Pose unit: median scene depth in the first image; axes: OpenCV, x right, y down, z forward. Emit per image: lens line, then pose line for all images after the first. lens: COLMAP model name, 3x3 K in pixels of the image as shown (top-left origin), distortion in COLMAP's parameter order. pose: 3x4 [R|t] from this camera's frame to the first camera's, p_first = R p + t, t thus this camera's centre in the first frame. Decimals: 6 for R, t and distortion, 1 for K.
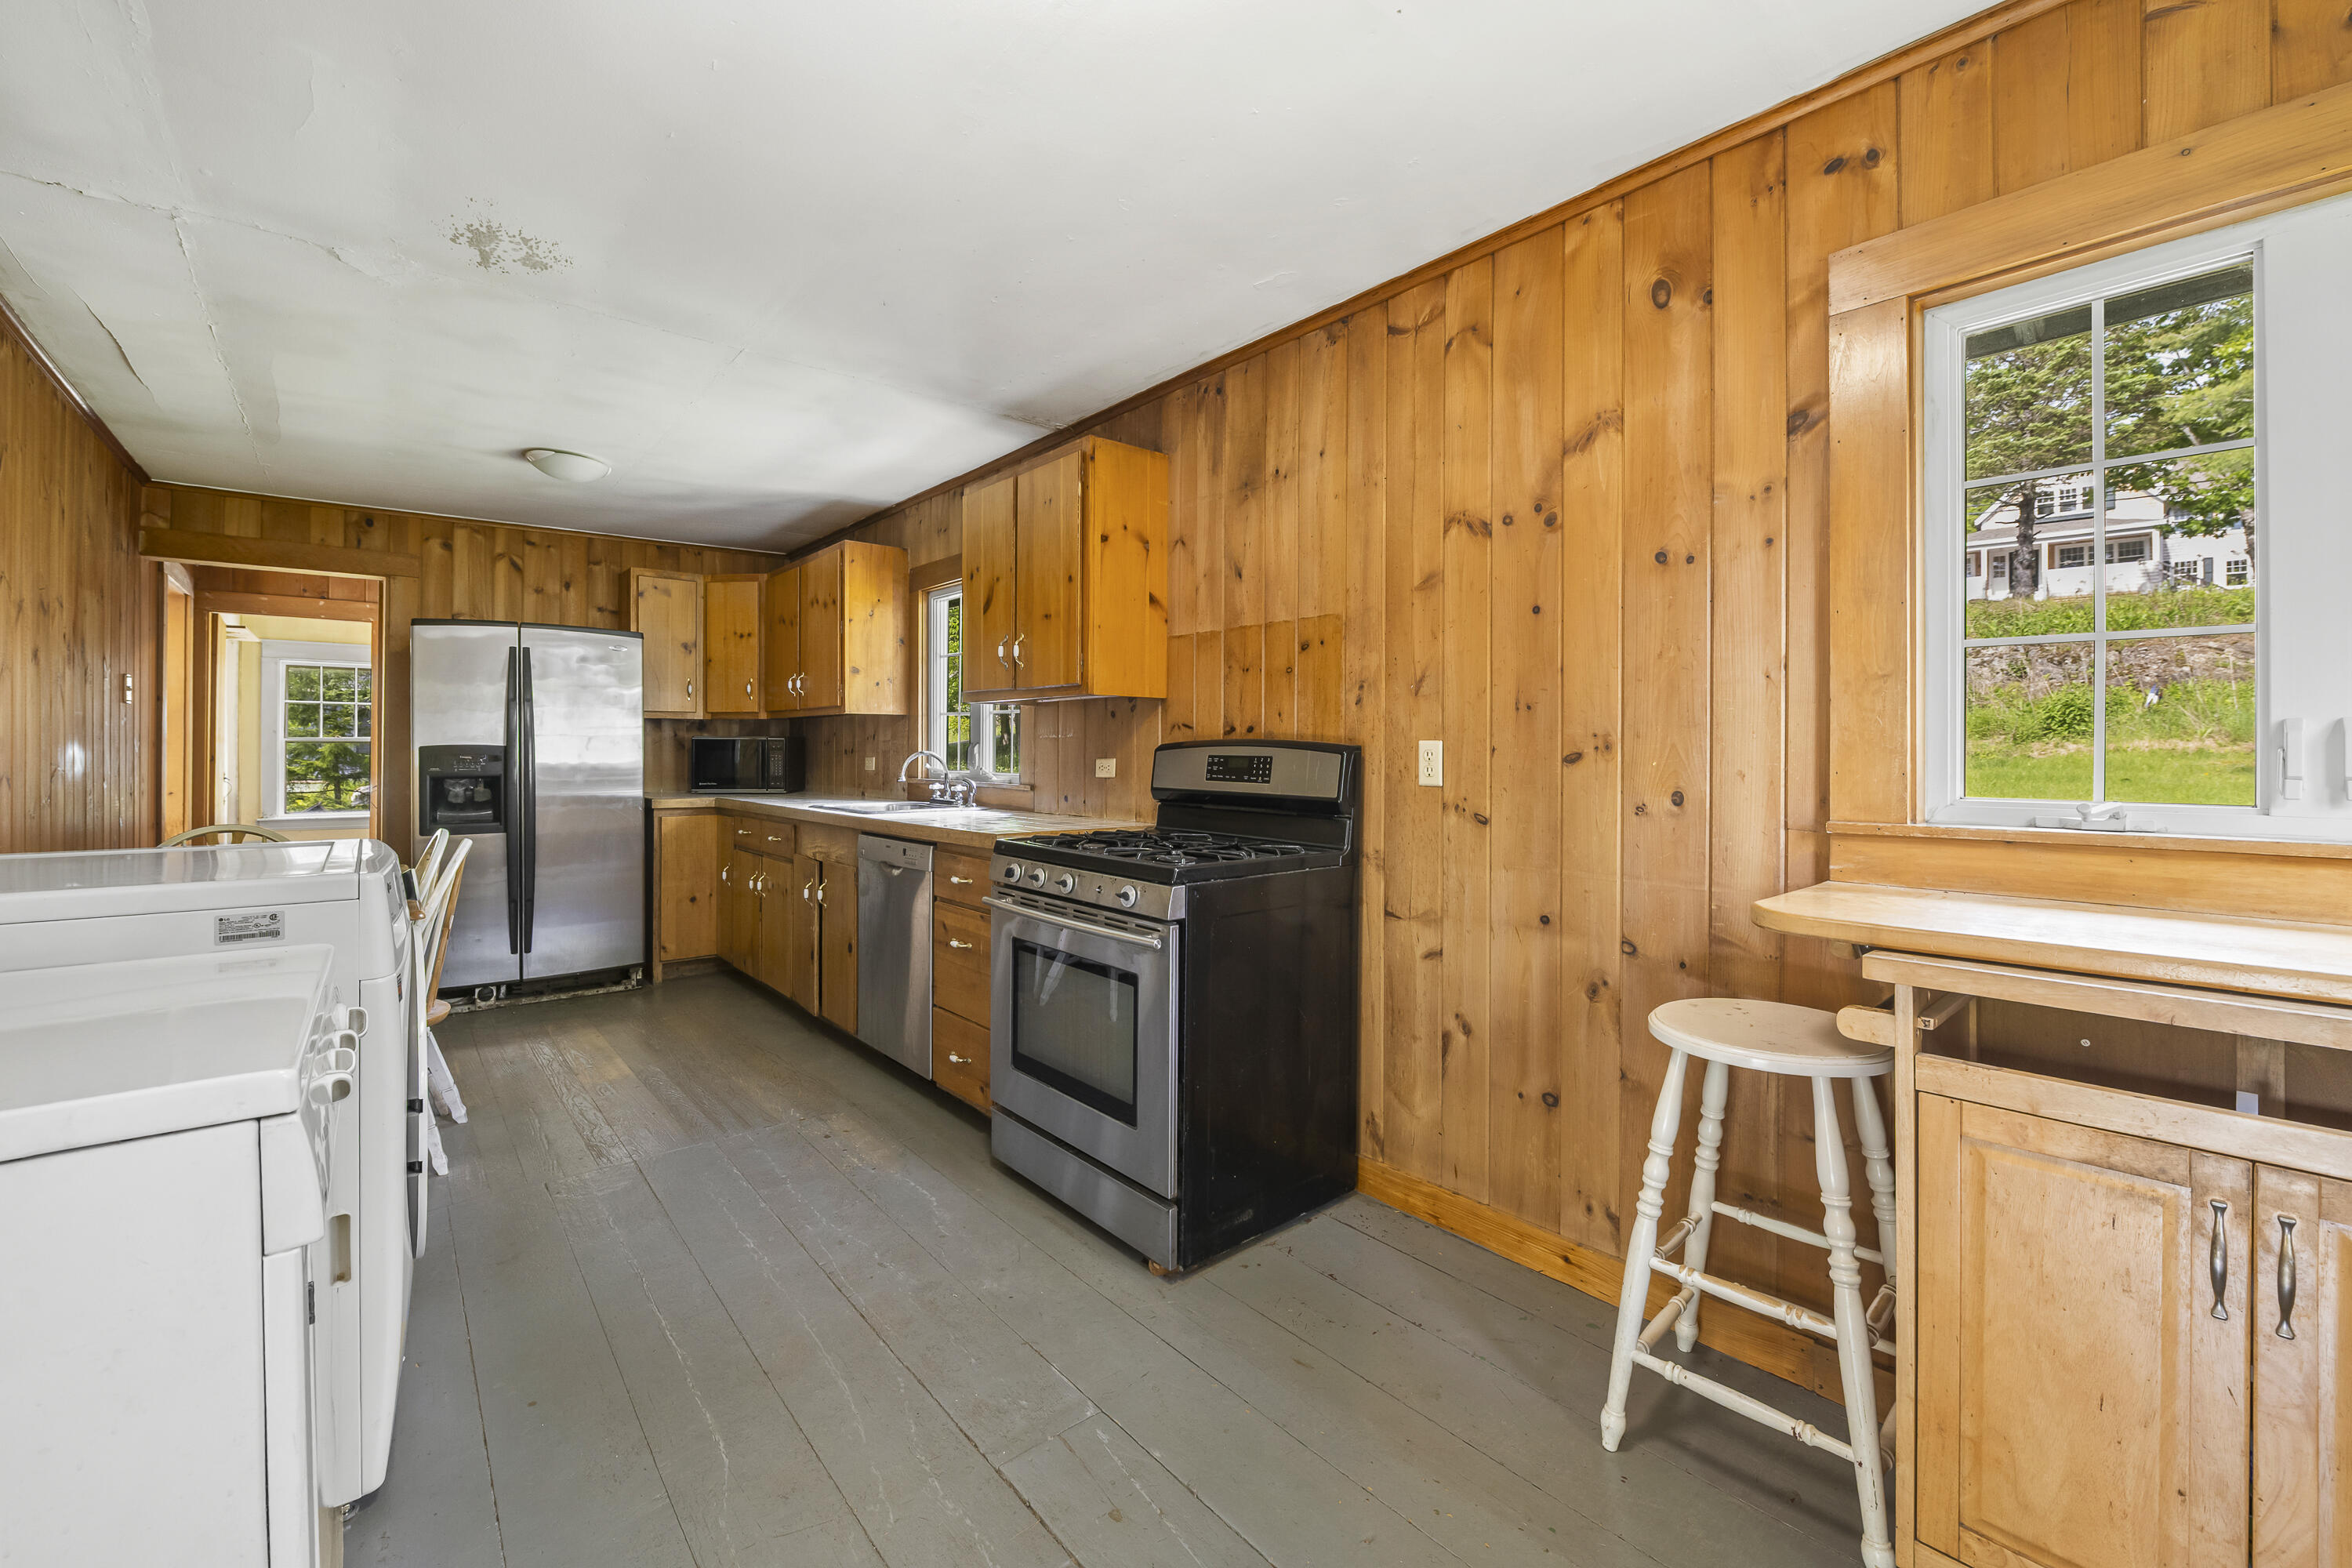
lens RADIAL K [[964.2, 0, 1153.1], [0, 964.2, 749.7], [0, 0, 1]] dist [-0.004791, 0.002064]
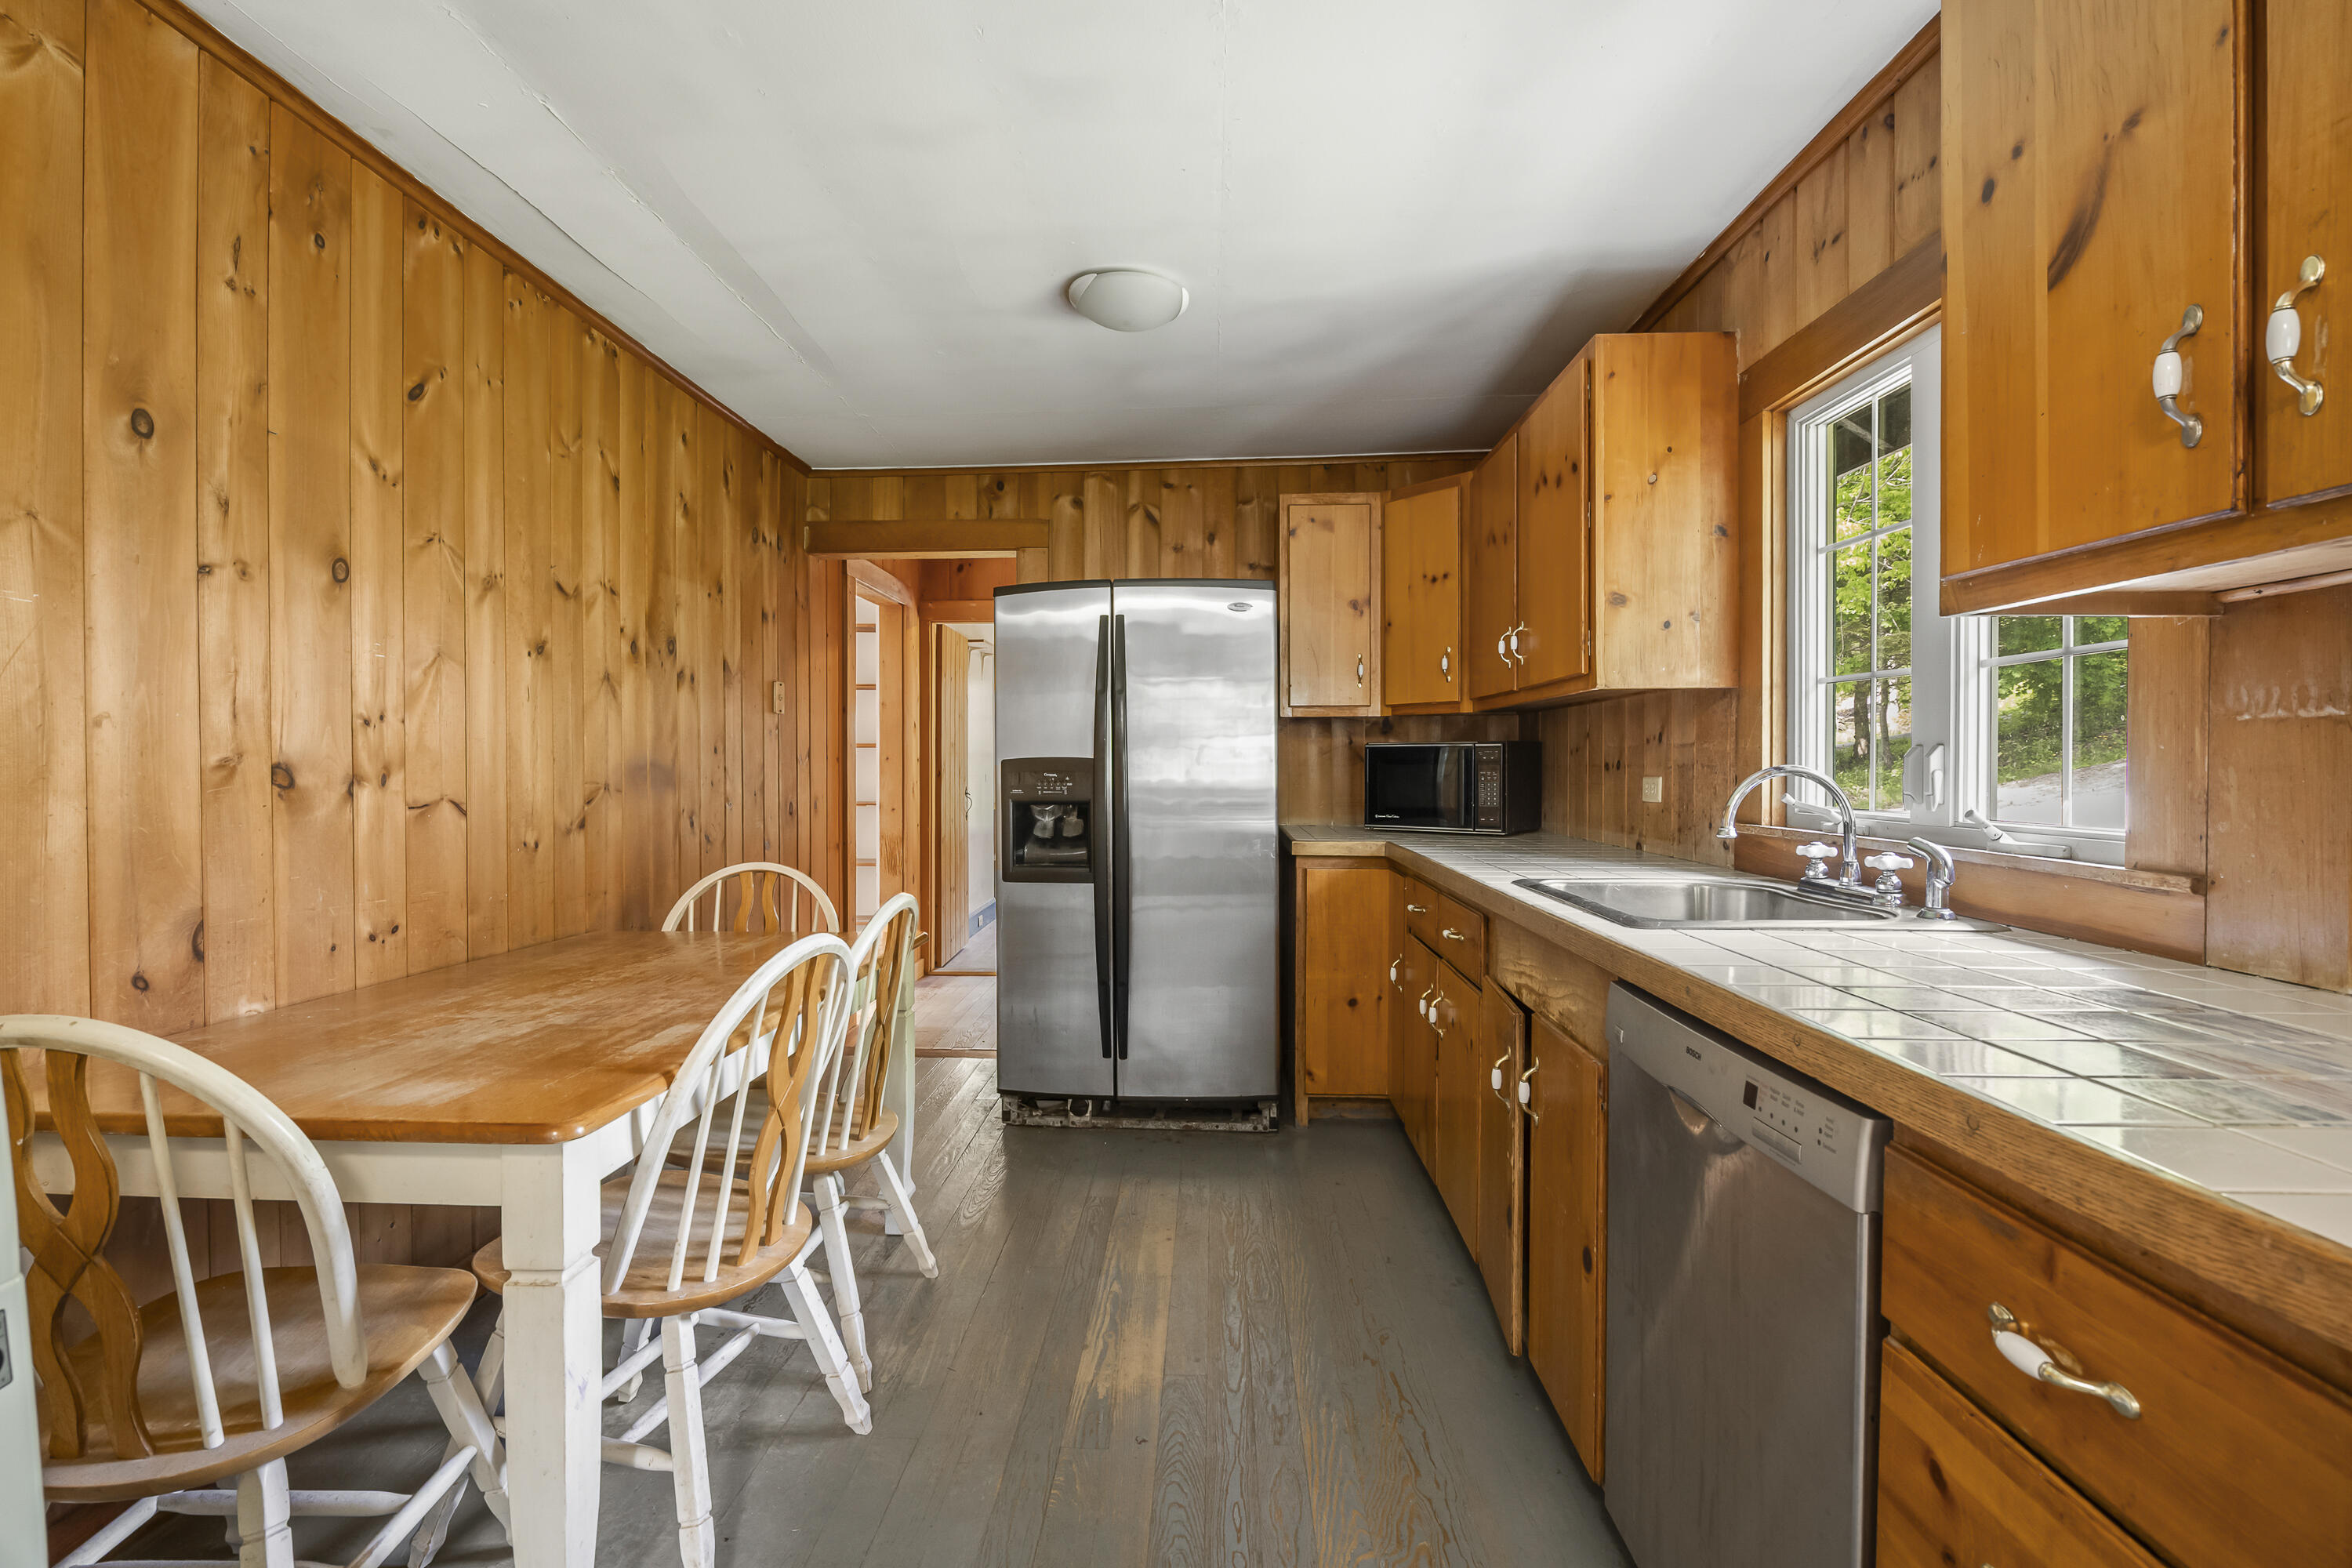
lens RADIAL K [[1050.8, 0, 1162.9], [0, 1050.8, 771.3], [0, 0, 1]] dist [0.016809, -0.007298]
pose [[0.743389, 0.002143, -0.668856, -0.153316], [0.003686, 0.999967, 0.007300, -0.000289], [0.668850, -0.007892, 0.743356, 0.560761]]
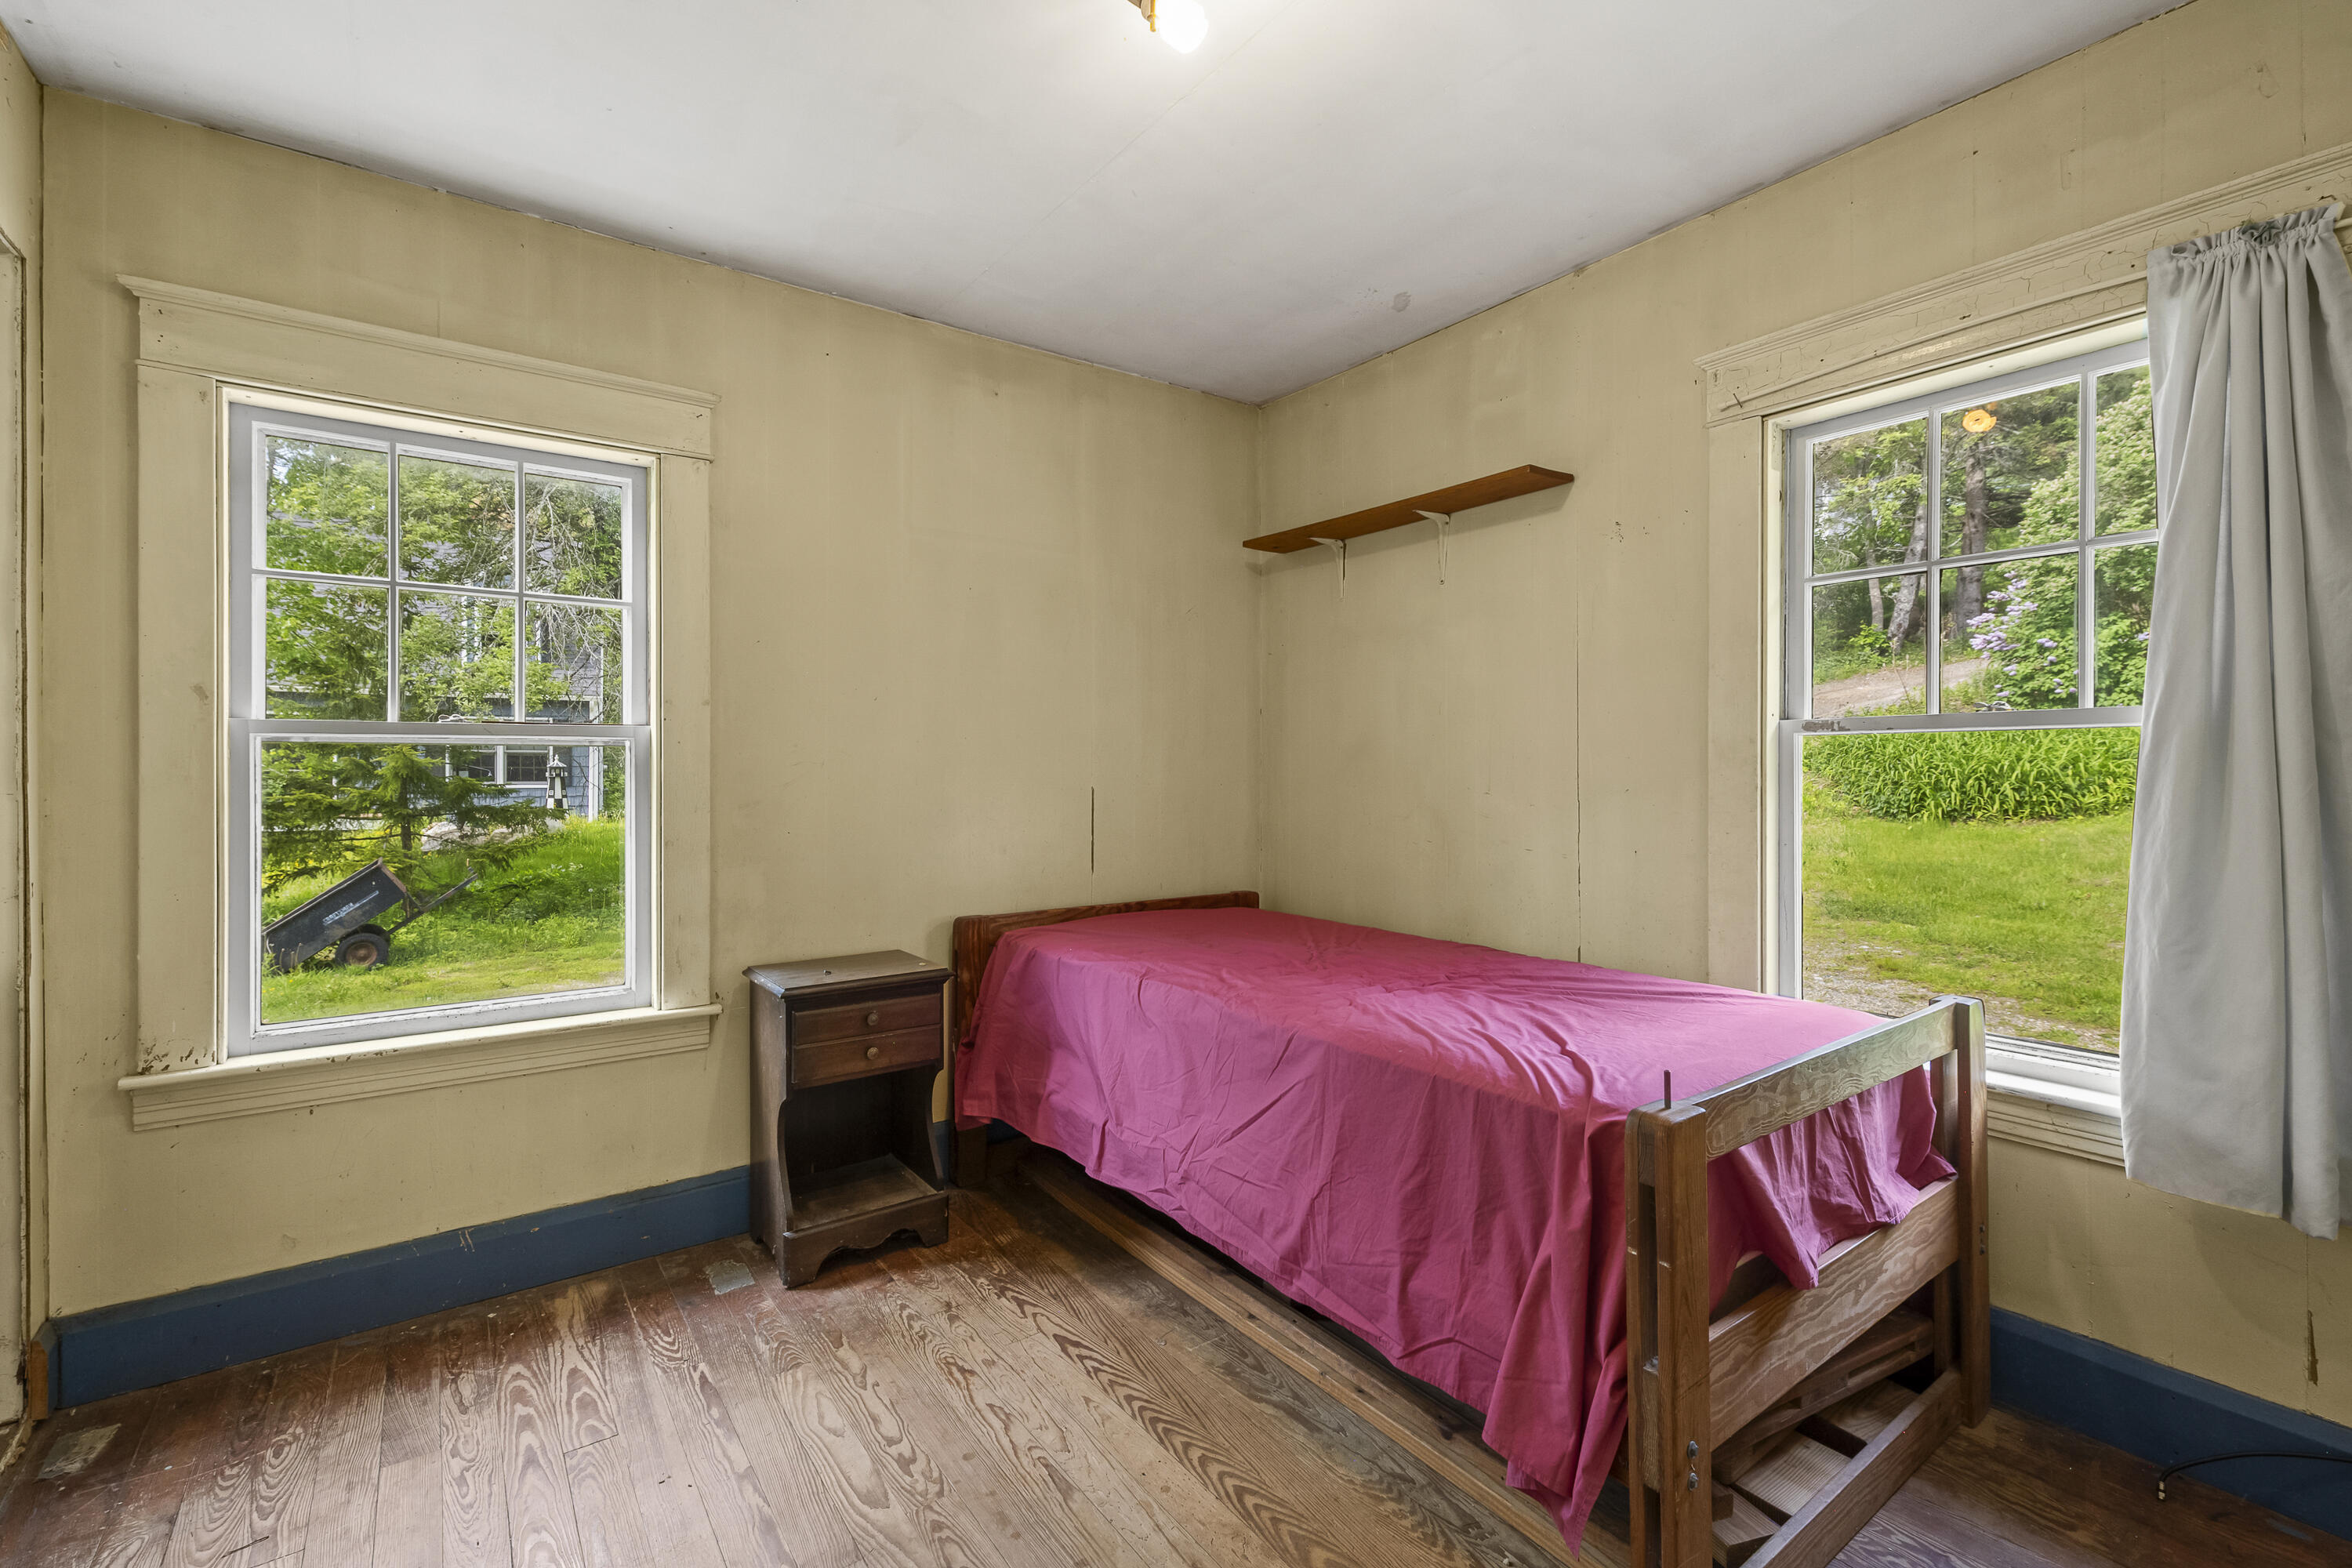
lens RADIAL K [[1050.8, 0, 1169.4], [0, 1050.8, 773.6], [0, 0, 1]] dist [0.016809, -0.007298]
pose [[0.997283, 0.001668, -0.073647, -1.374588], [-0.001712, 0.999998, -0.000543, 0.006305], [0.073646, 0.000668, 0.997284, 1.590848]]
